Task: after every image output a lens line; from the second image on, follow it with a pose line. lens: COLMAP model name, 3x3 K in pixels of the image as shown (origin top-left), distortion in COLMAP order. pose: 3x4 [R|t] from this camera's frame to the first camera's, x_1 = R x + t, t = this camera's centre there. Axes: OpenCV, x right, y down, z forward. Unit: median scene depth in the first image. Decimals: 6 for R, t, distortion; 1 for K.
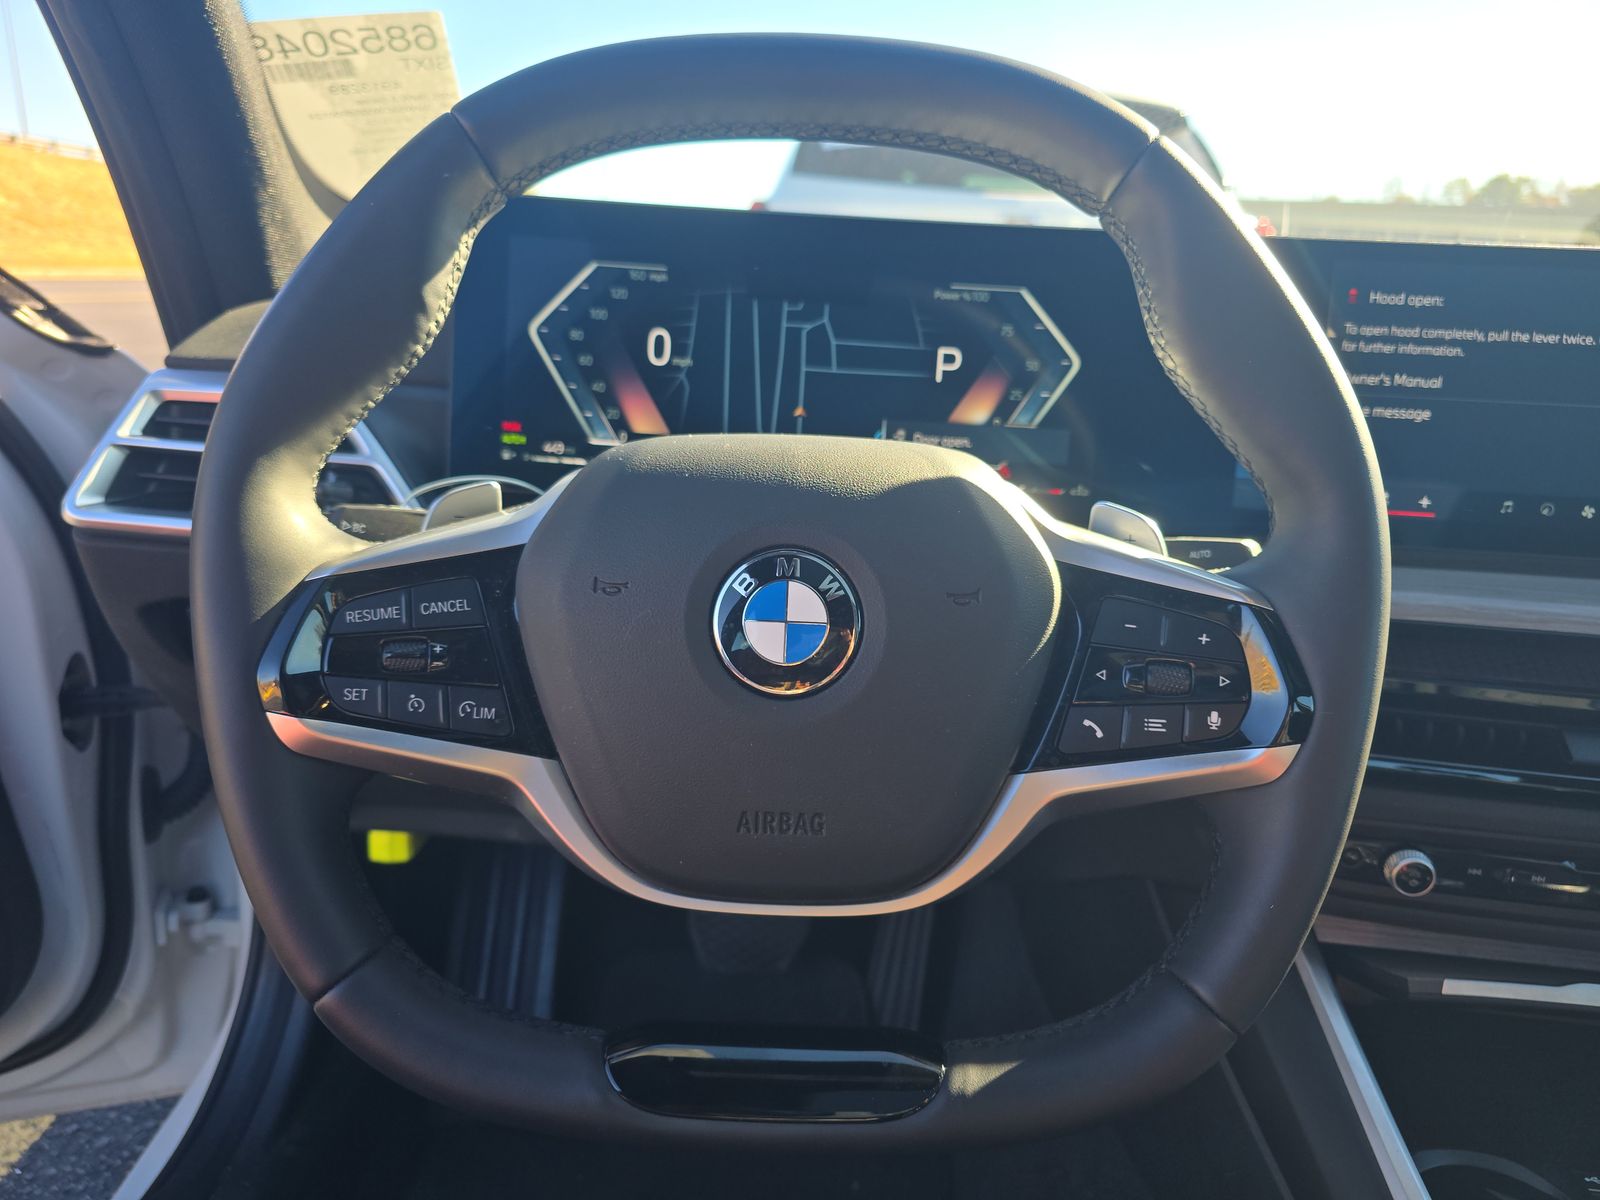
lens RADIAL K [[1076.0, 0, 800.0], [0, 1076.0, 600.0], [0, 0, 1]] dist [-0.007305, -0.004615]
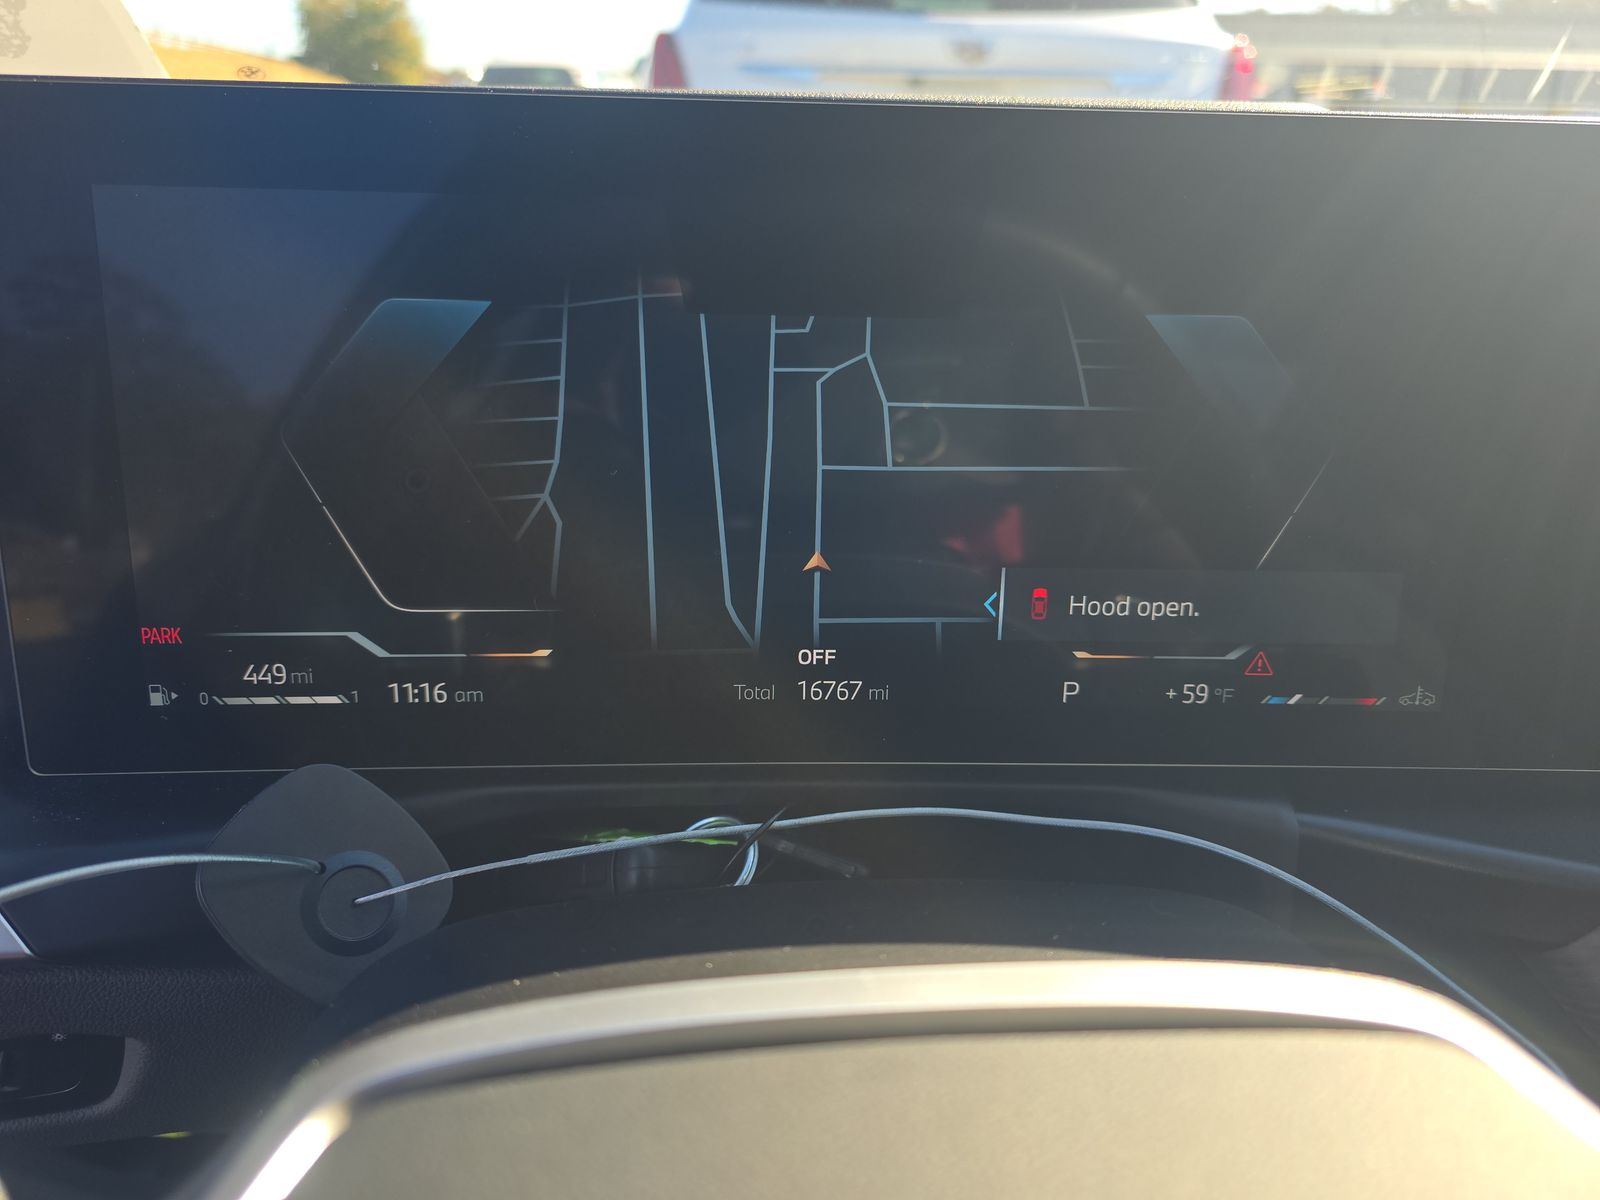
lens RADIAL K [[1049.5, 0, 784.3], [0, 1049.5, 599.6], [0, 0, 1]] dist [0.011468, -0.001517]
pose [[0.997006, -0.055229, 0.054118, -0.040095], [0.046951, 0.988489, 0.143822, -0.235942], [-0.061439, -0.140850, 0.988123, 0.595537]]
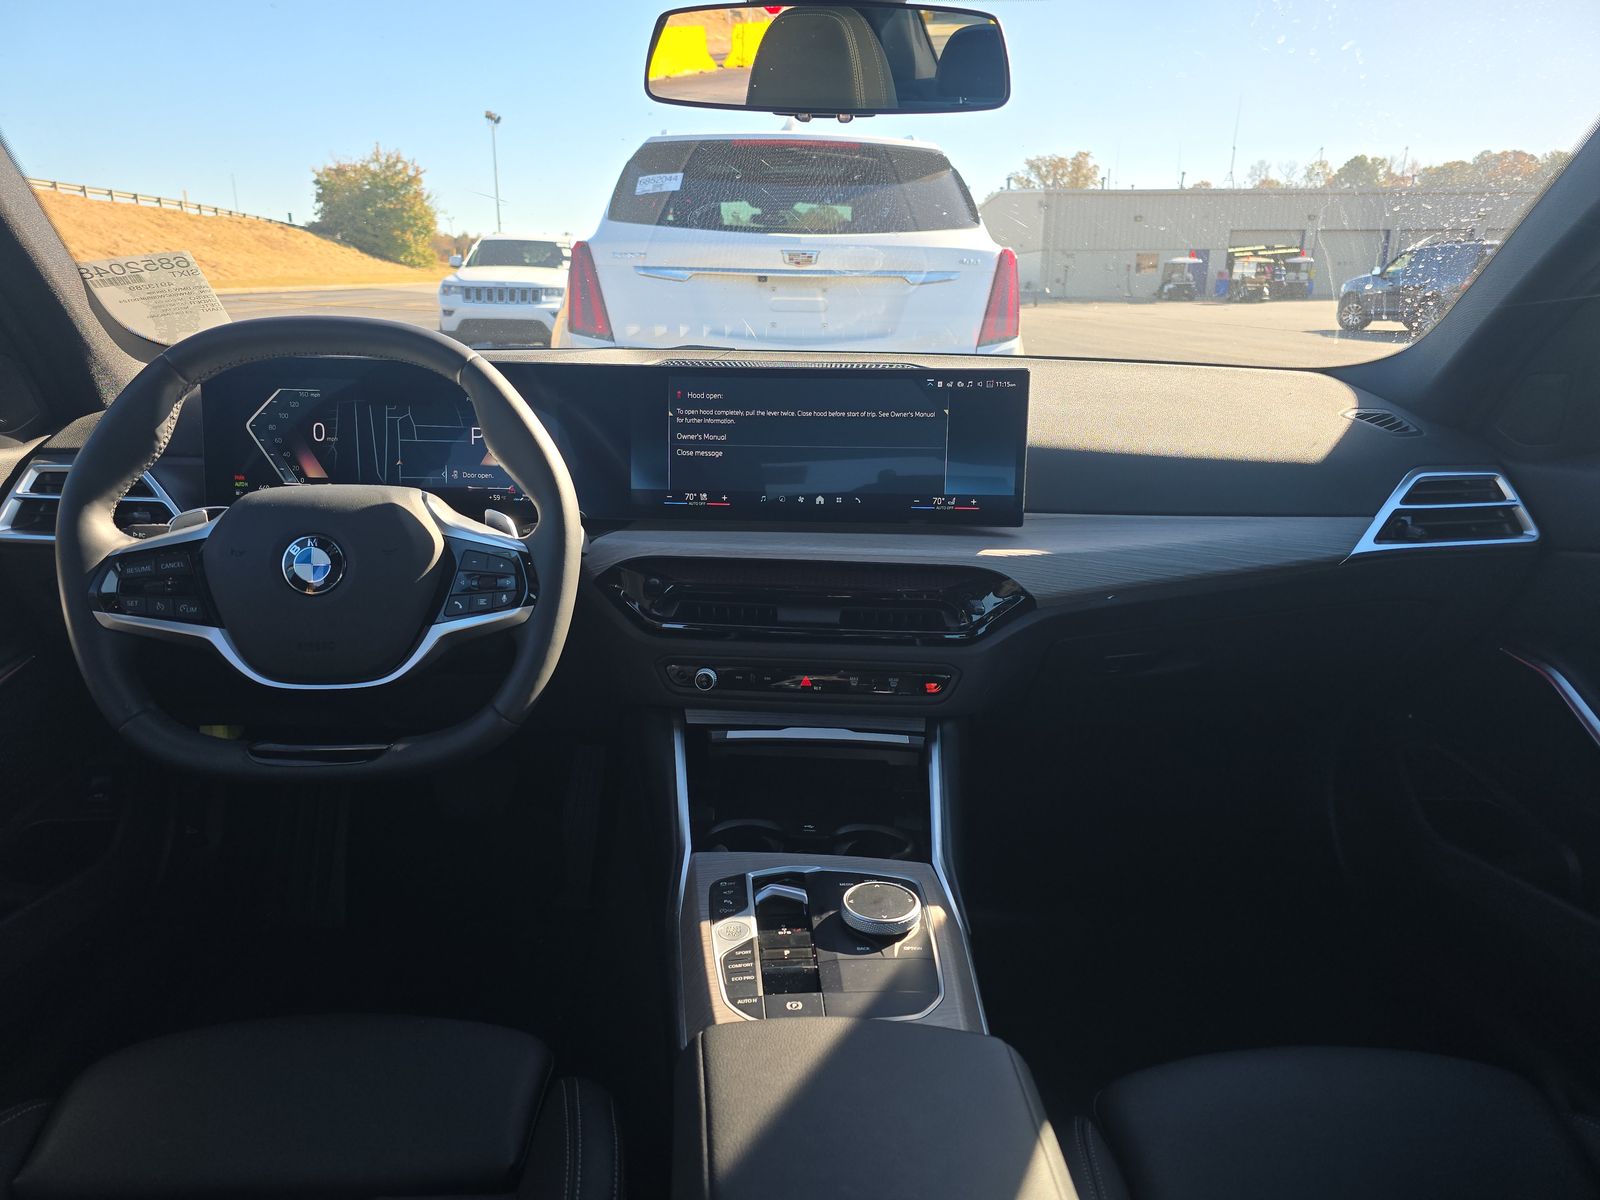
lens RADIAL K [[1049.5, 0, 784.3], [0, 1049.5, 599.6], [0, 0, 1]] dist [0.011468, -0.001517]
pose [[0.996310, -0.047570, 0.071444, 0.557474], [0.047065, 0.998854, 0.008743, 0.082625], [-0.071778, -0.005349, 0.997406, -0.931404]]
